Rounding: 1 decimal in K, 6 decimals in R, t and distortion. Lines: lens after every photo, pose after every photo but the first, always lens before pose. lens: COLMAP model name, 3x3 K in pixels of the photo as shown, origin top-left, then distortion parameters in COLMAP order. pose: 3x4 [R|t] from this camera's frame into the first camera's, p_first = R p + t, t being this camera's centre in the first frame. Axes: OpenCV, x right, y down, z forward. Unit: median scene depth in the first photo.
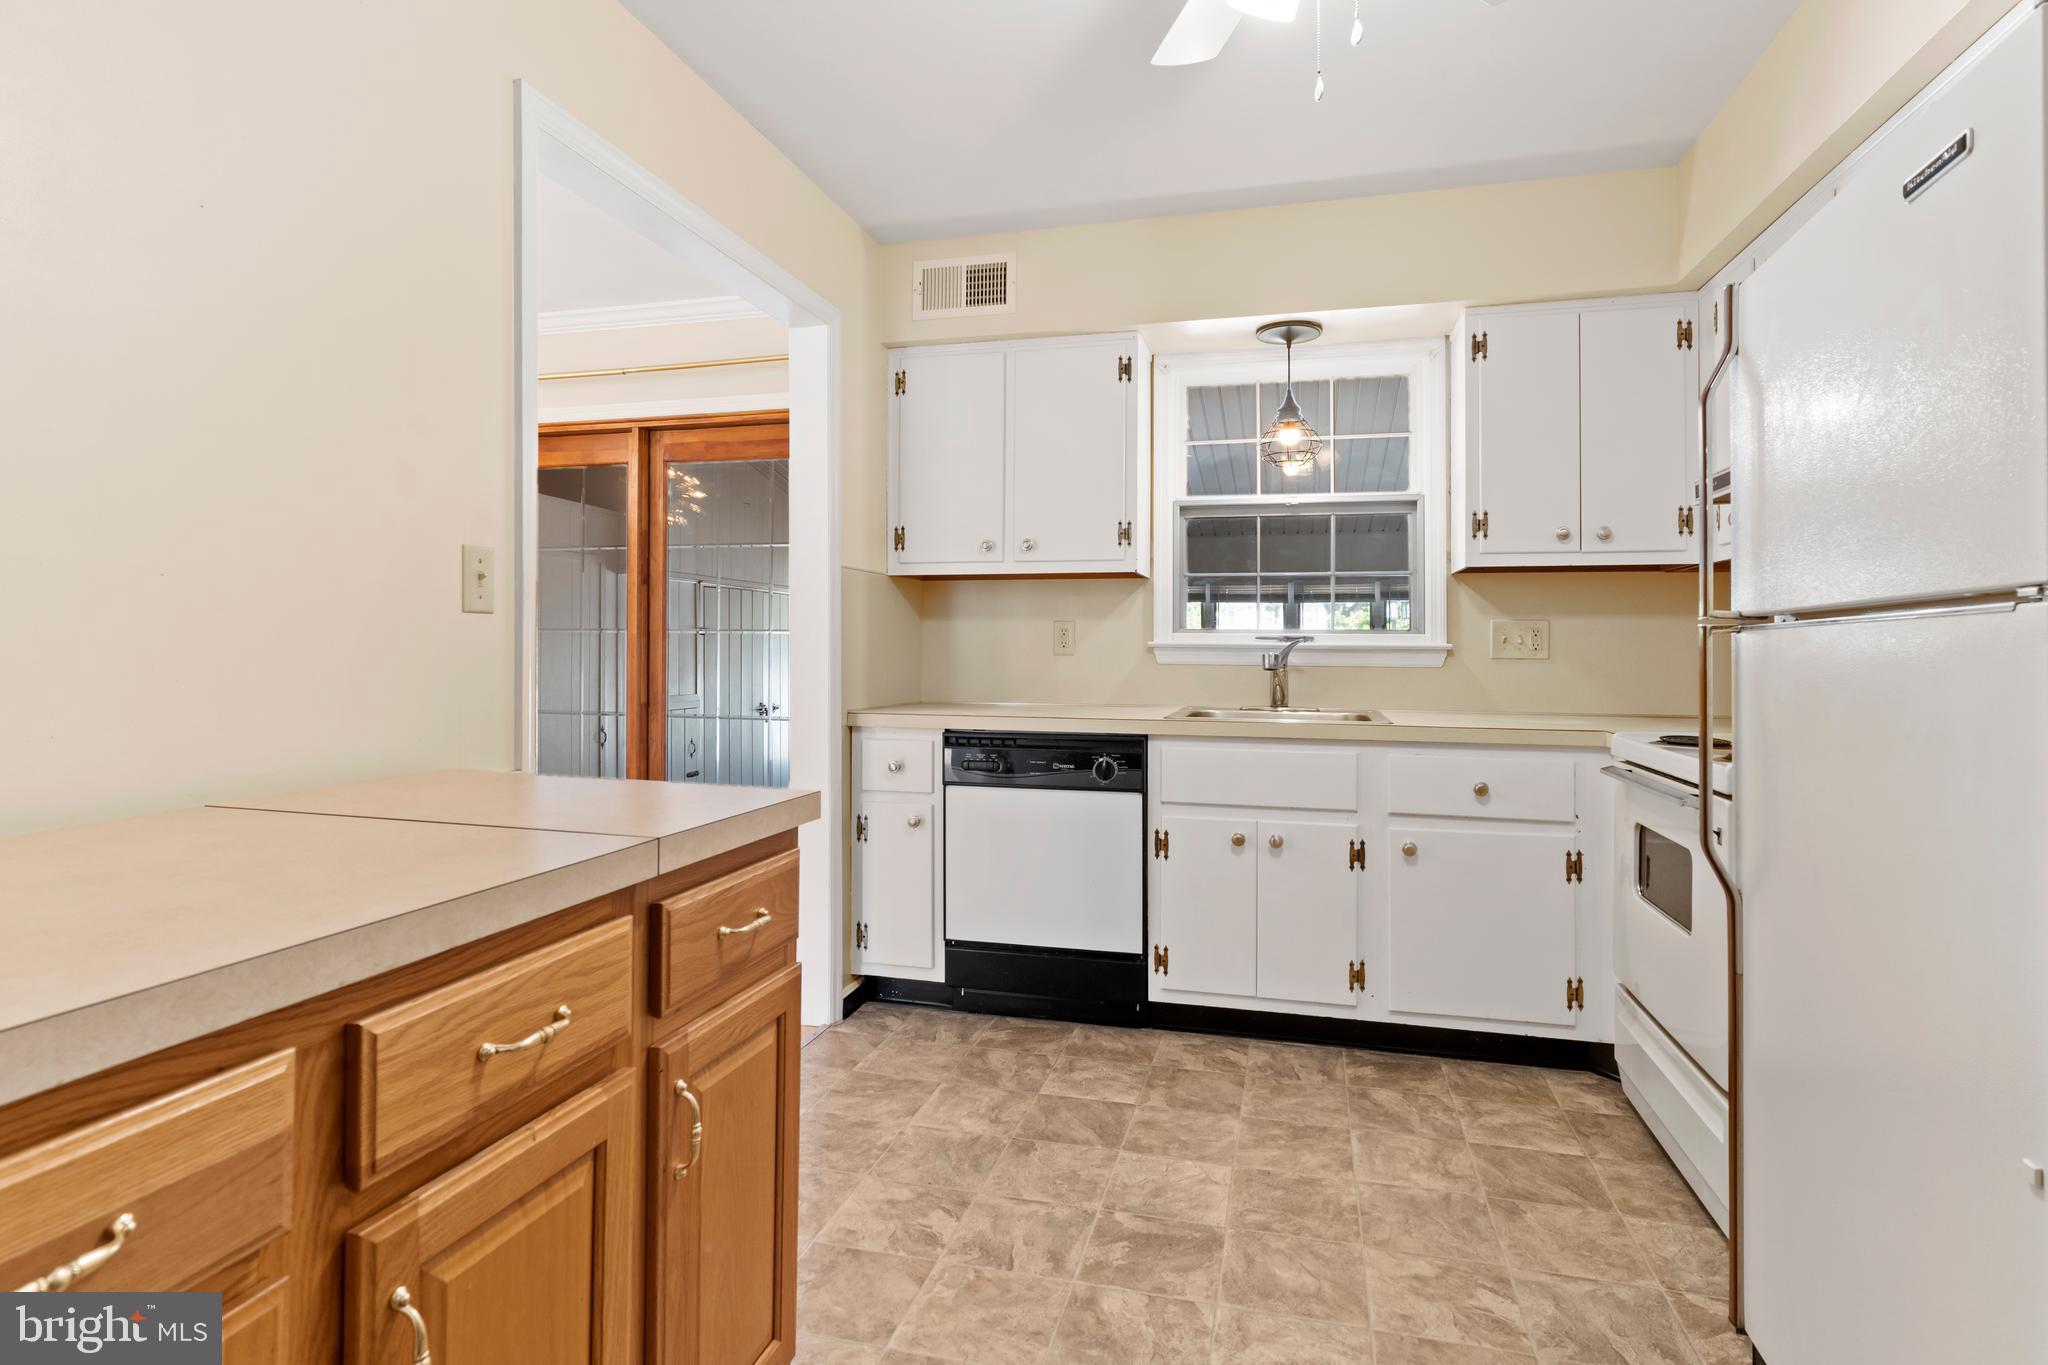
lens RADIAL K [[1052.4, 0, 1023.6], [0, 1052.4, 659.7], [0, 0, 1]] dist [-0.011069, 0.005483]
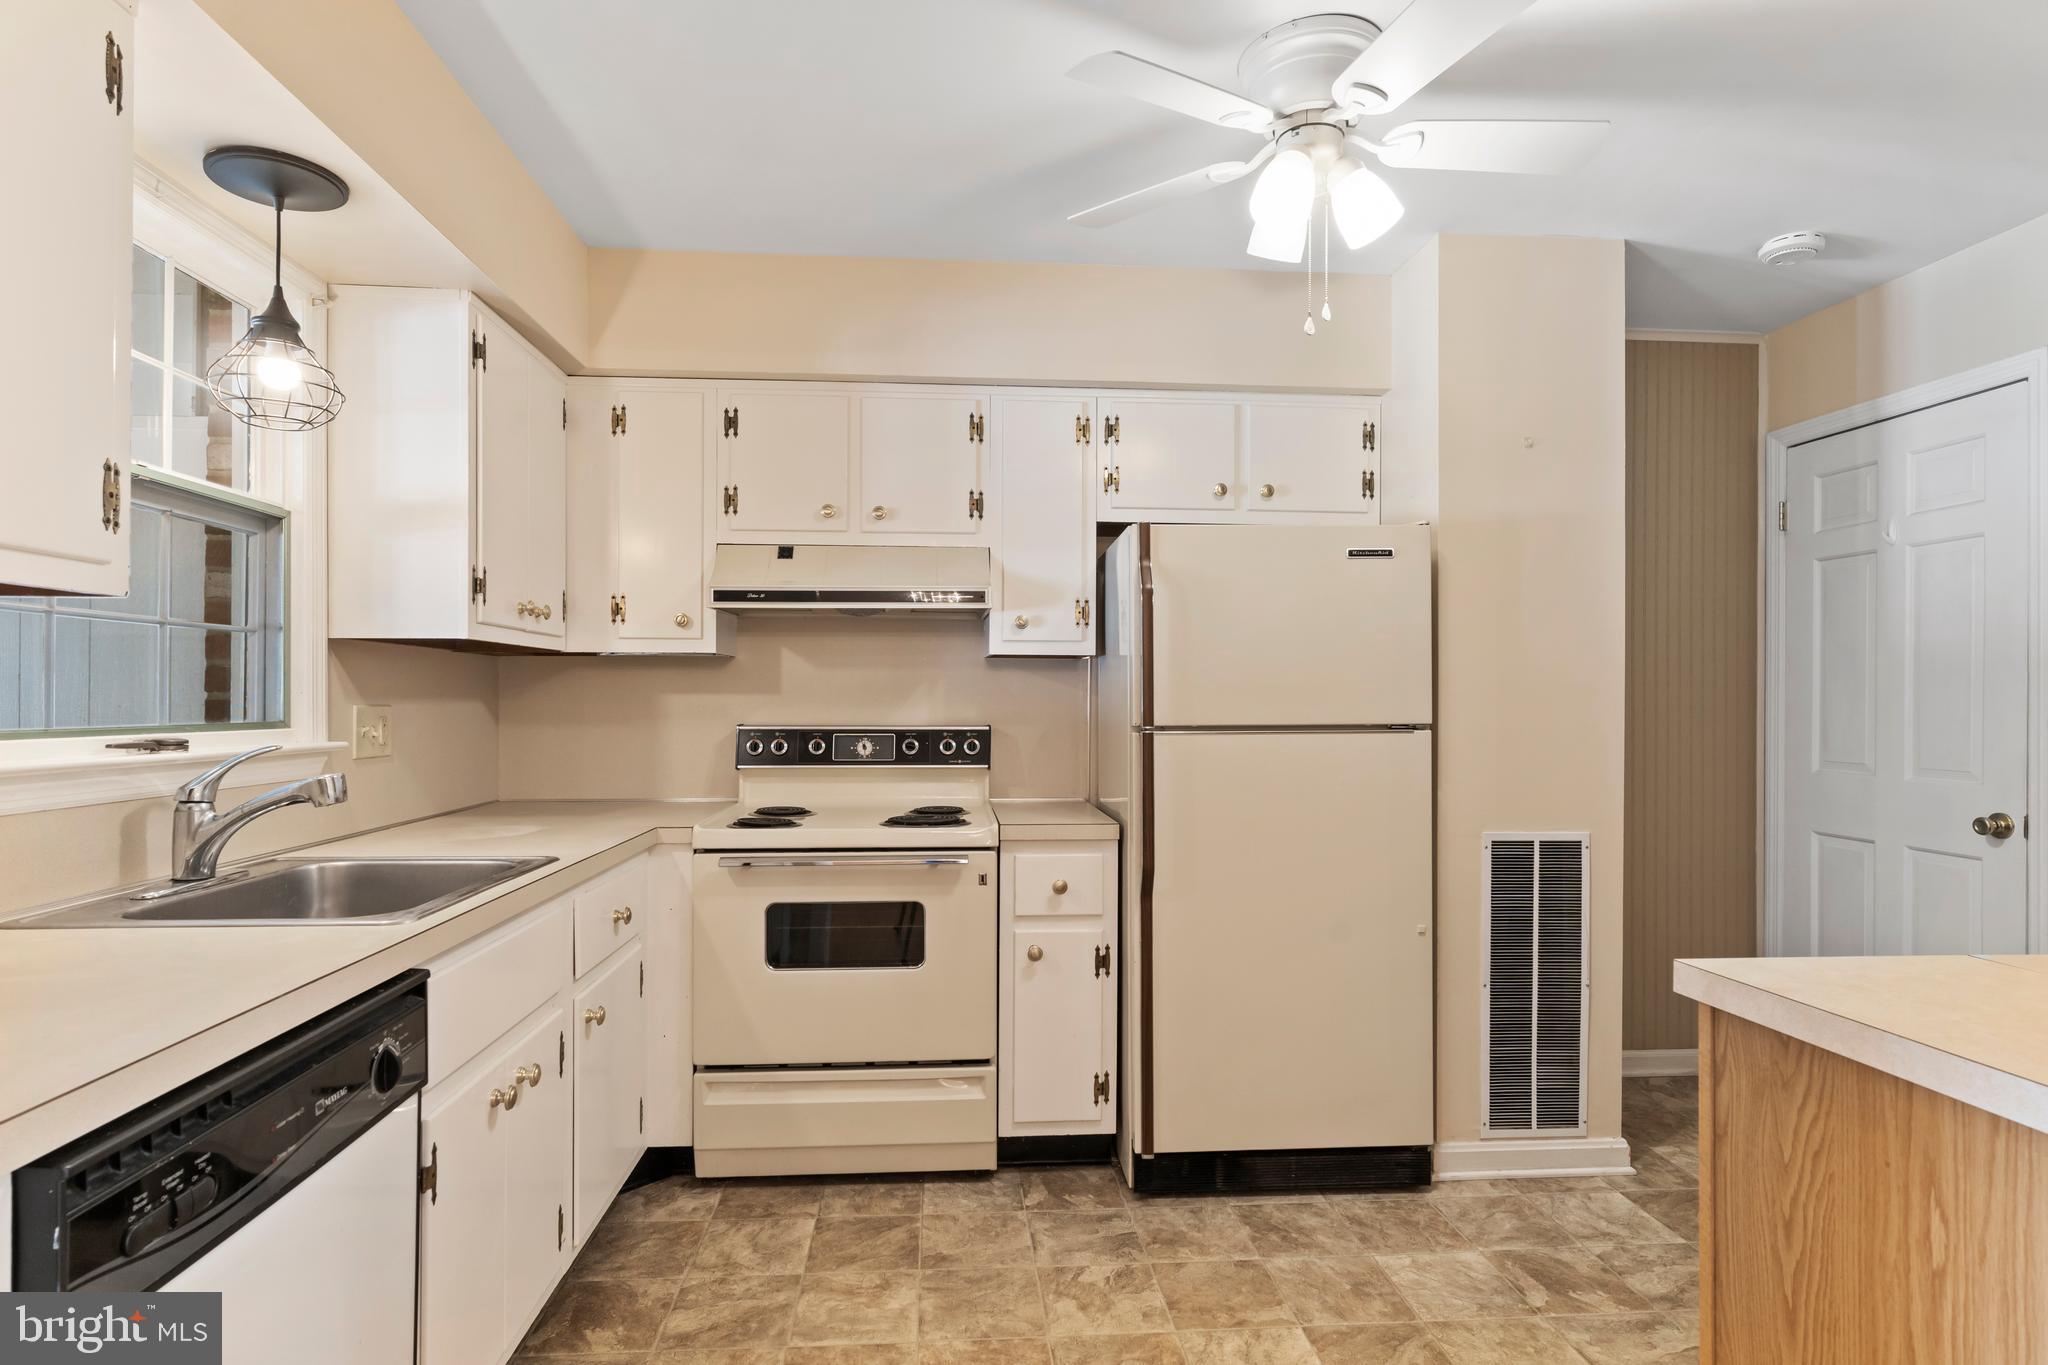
lens RADIAL K [[1052.4, 0, 1006.8], [0, 1052.4, 688.7], [0, 0, 1]] dist [-0.011069, 0.005483]
pose [[-0.324596, 0.001988, 0.945851, -0.423345], [0.001307, 0.999998, -0.001654, -0.053003], [-0.945852, 0.000699, -0.324598, 0.899119]]
